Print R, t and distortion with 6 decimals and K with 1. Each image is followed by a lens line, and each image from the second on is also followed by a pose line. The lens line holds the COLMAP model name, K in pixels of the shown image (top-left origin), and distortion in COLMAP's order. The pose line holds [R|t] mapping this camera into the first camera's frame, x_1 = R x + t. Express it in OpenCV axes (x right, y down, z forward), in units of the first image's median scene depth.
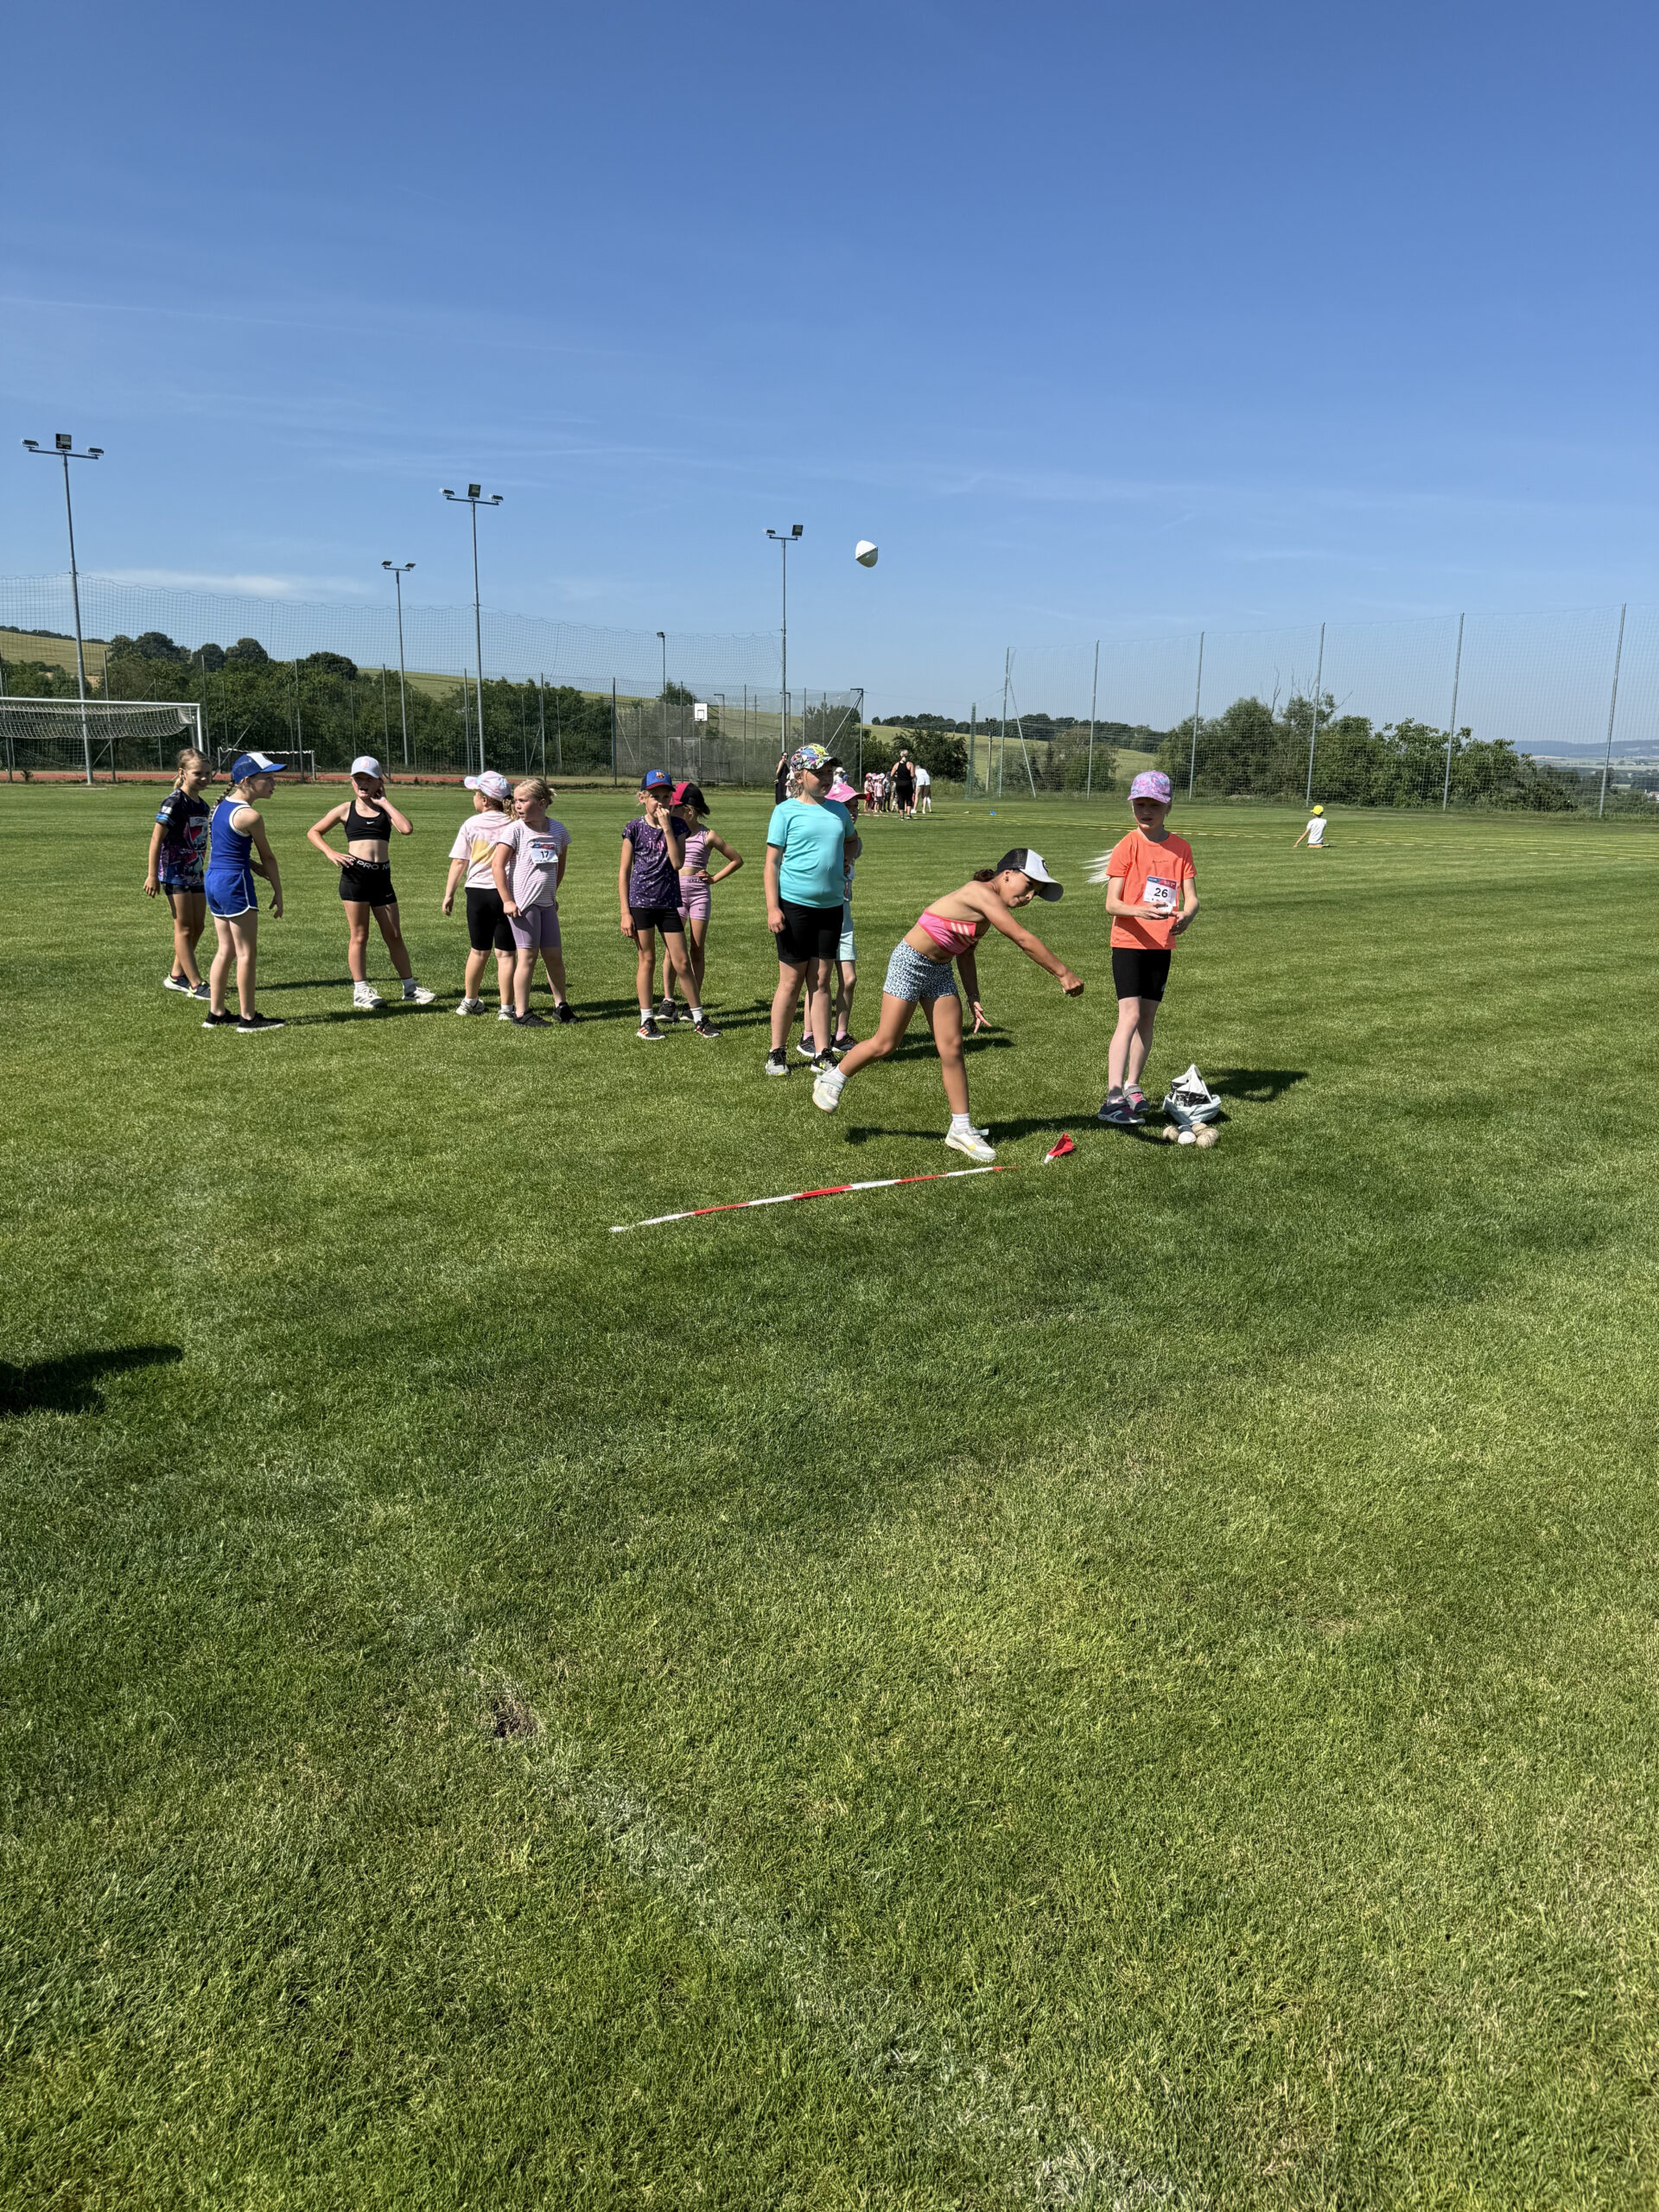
lens RADIAL K [[1529.3, 0, 841.3], [0, 1529.3, 1100.5], [0, 0, 1]] dist [0.177306, -0.383610]
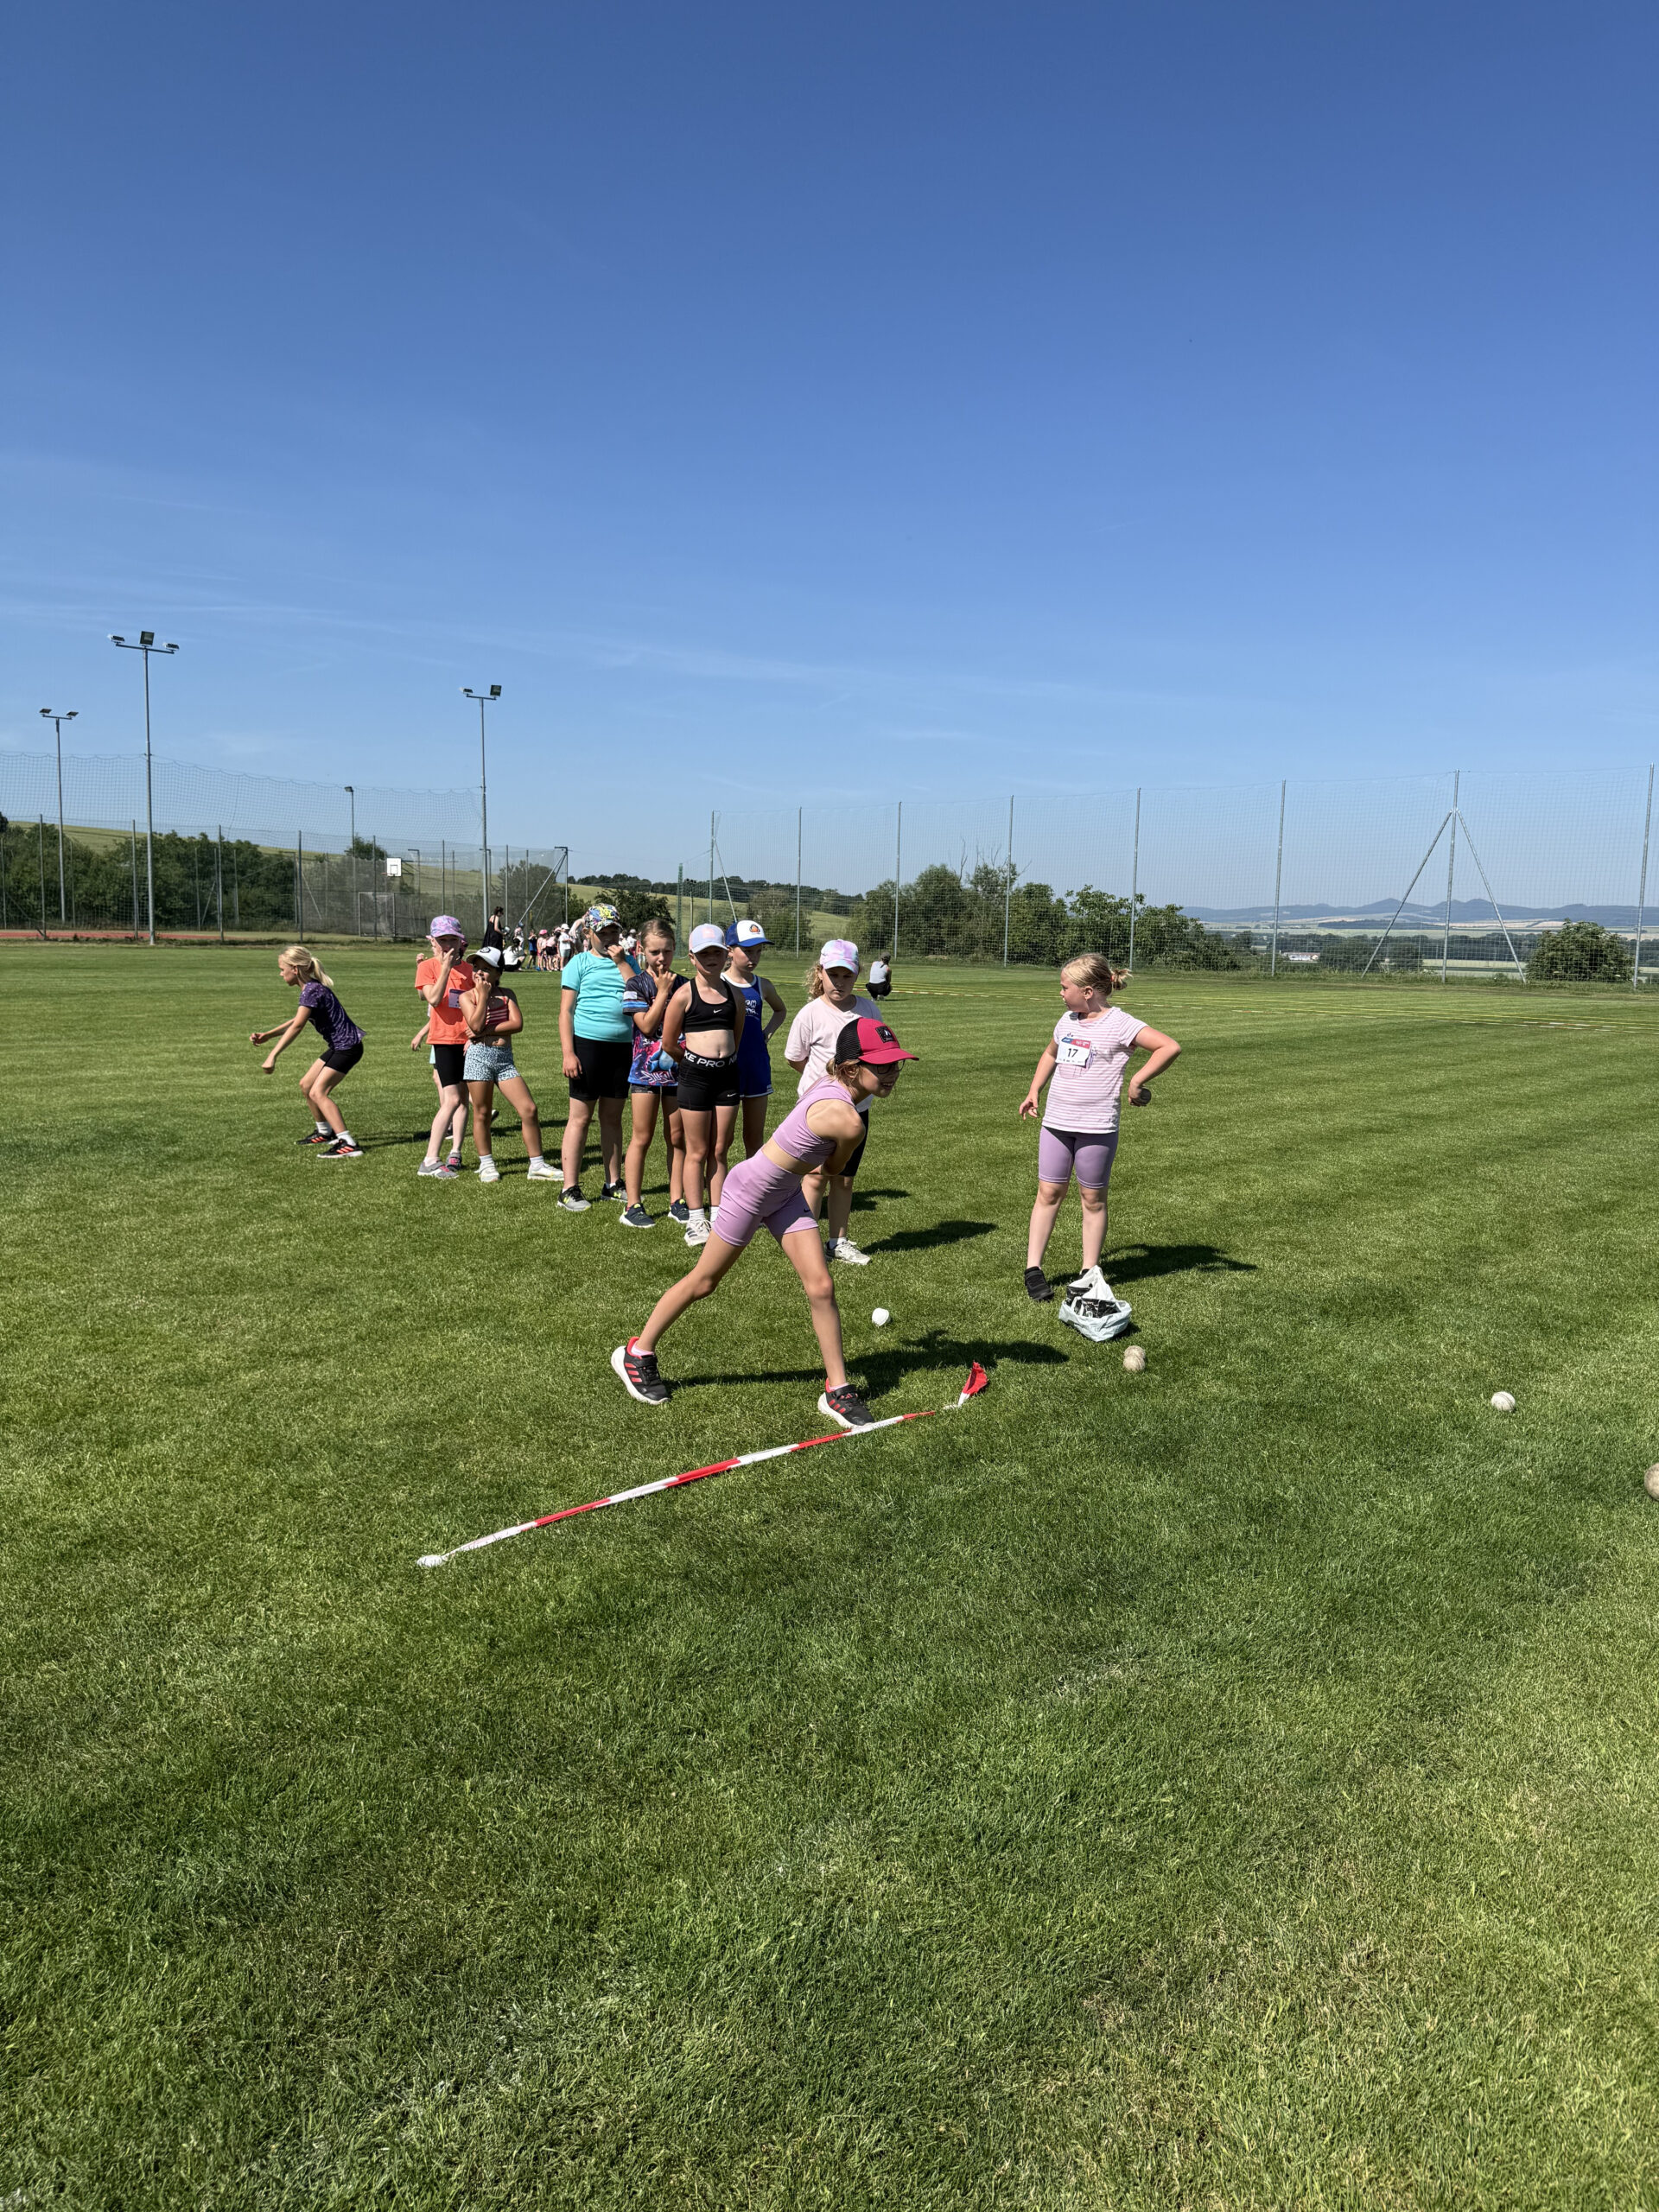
lens RADIAL K [[1529.3, 0, 841.3], [0, 1529.3, 1100.5], [0, 0, 1]] dist [0.177306, -0.383610]
pose [[0.981222, -0.017642, 0.192074, -0.043851], [0.036695, 0.994695, -0.096096, -0.023136], [-0.189359, 0.101339, 0.976664, 0.115070]]
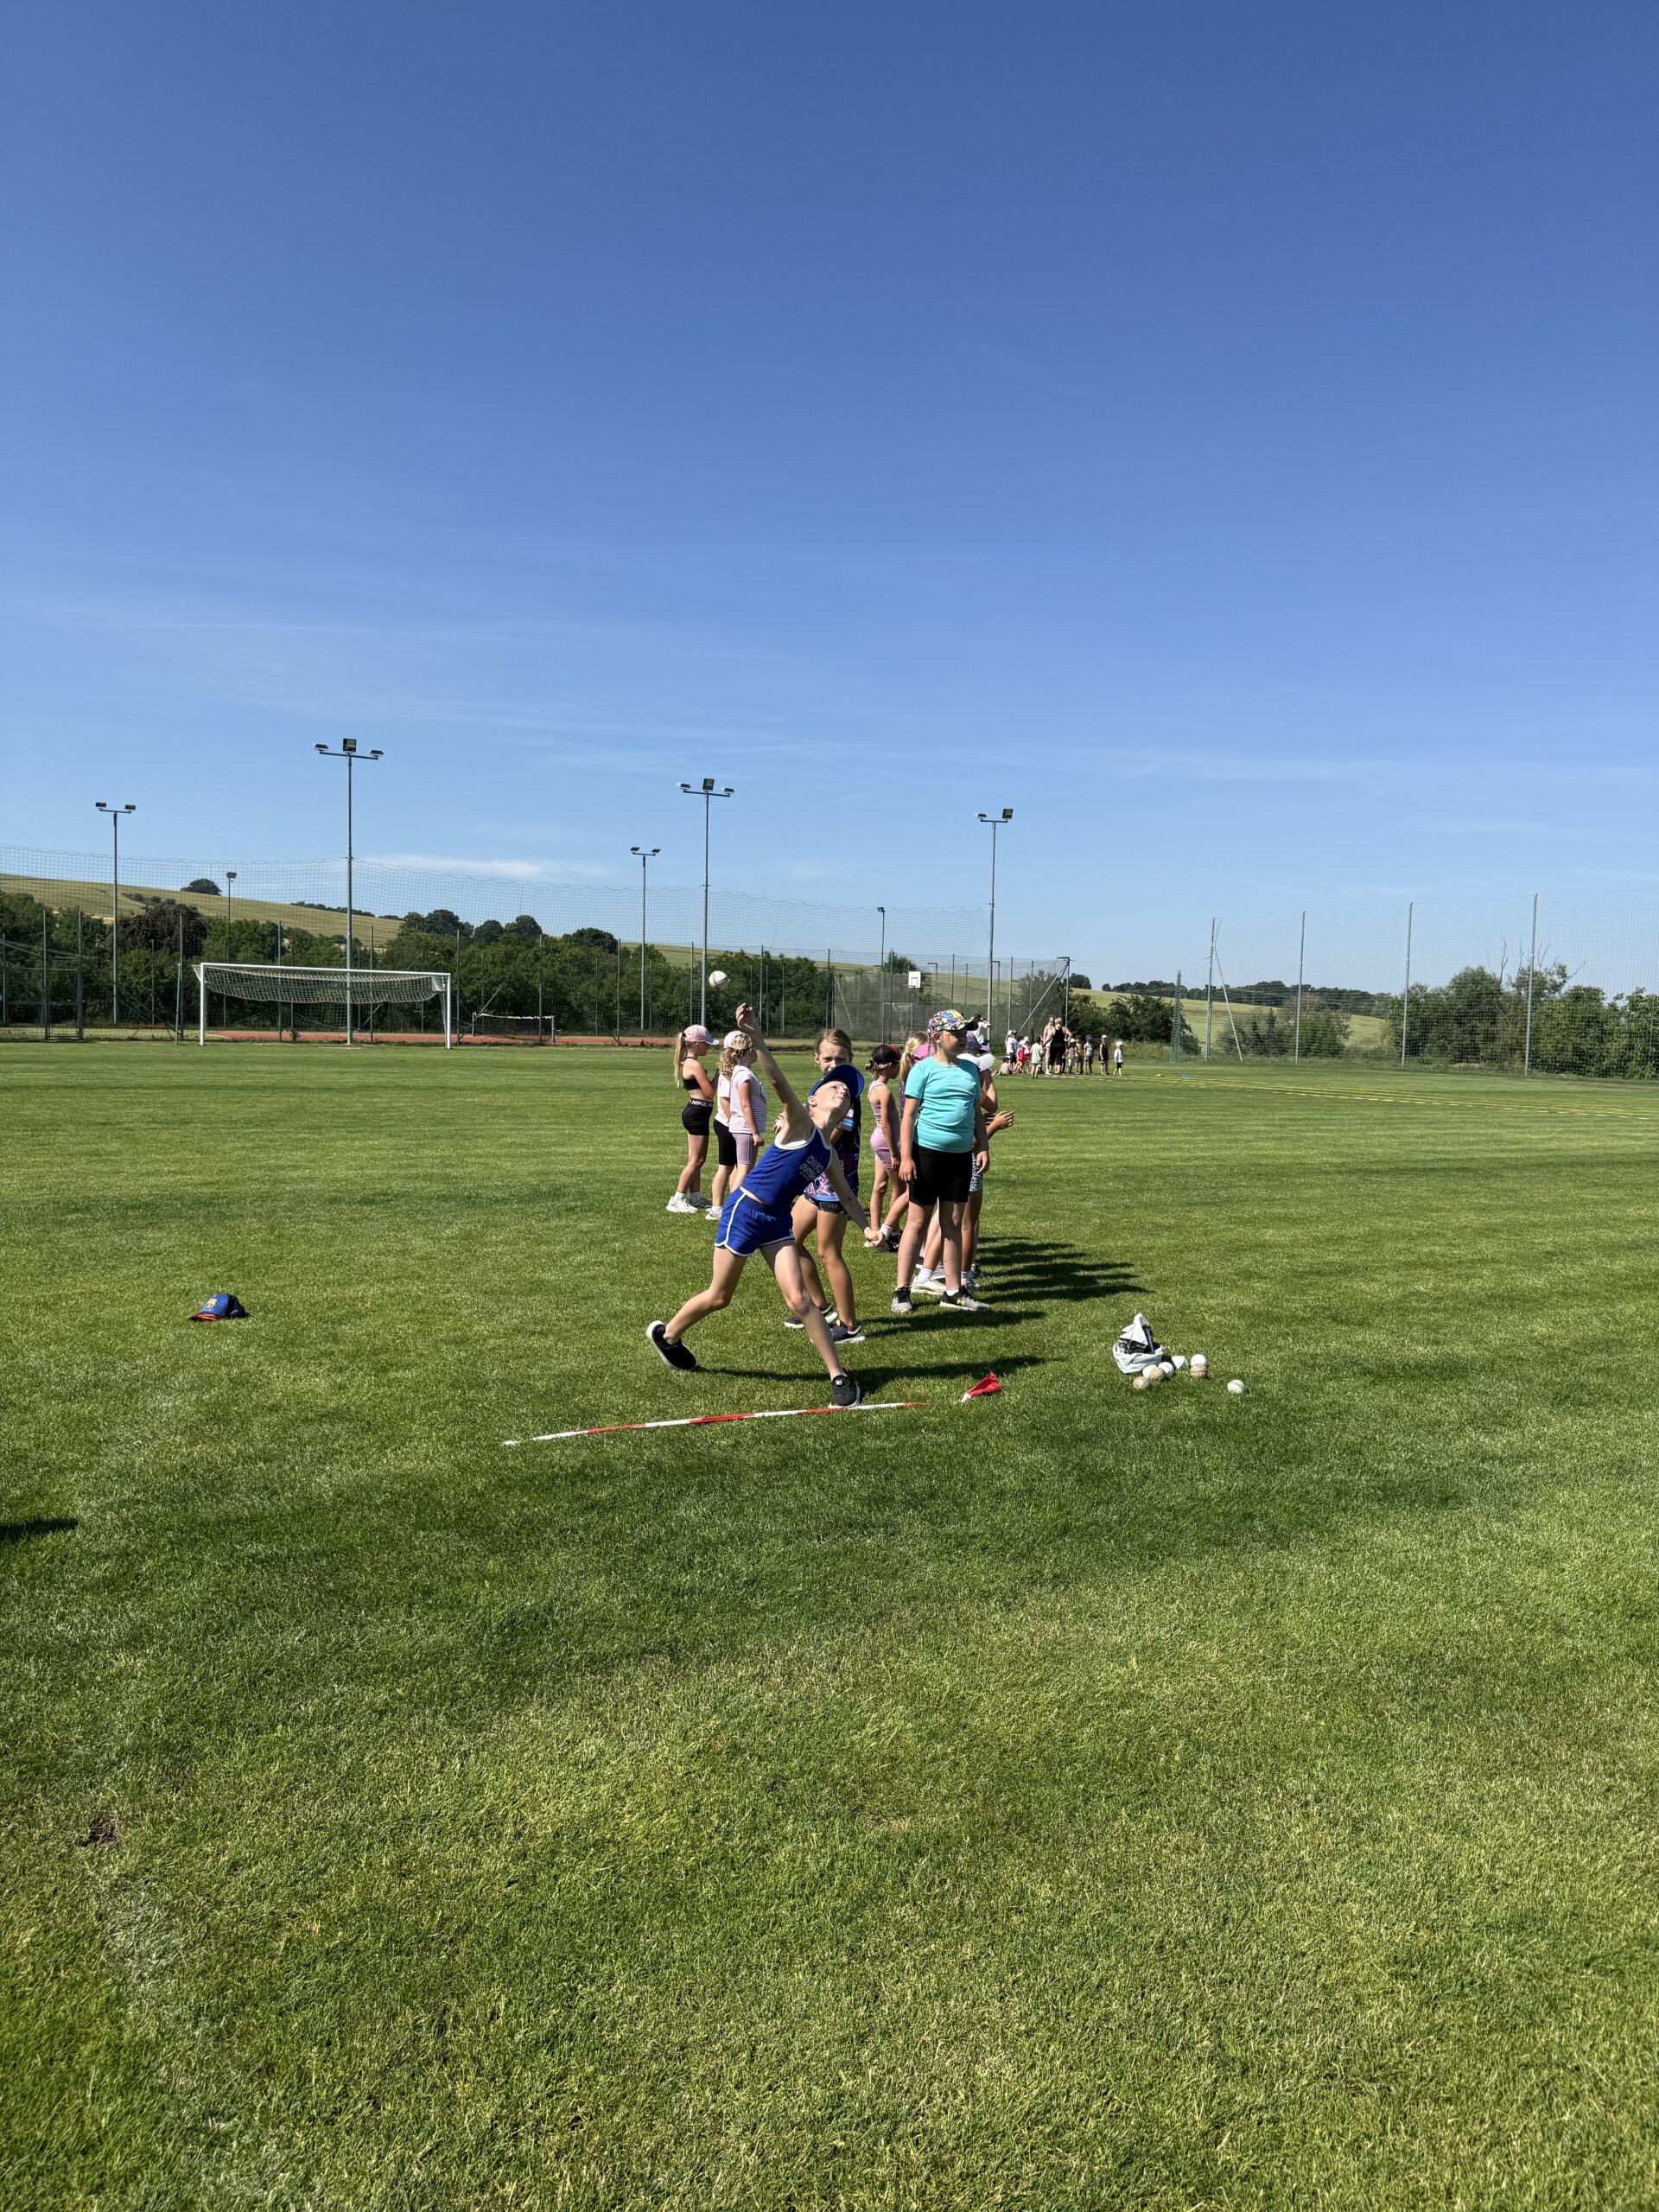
lens RADIAL K [[1529.3, 0, 841.3], [0, 1529.3, 1100.5], [0, 0, 1]] dist [0.177306, -0.383610]
pose [[0.988987, 0.013500, -0.147384, 0.111019], [-0.037893, 0.985735, -0.163985, 0.007718], [0.143068, 0.167764, 0.975391, -0.029414]]
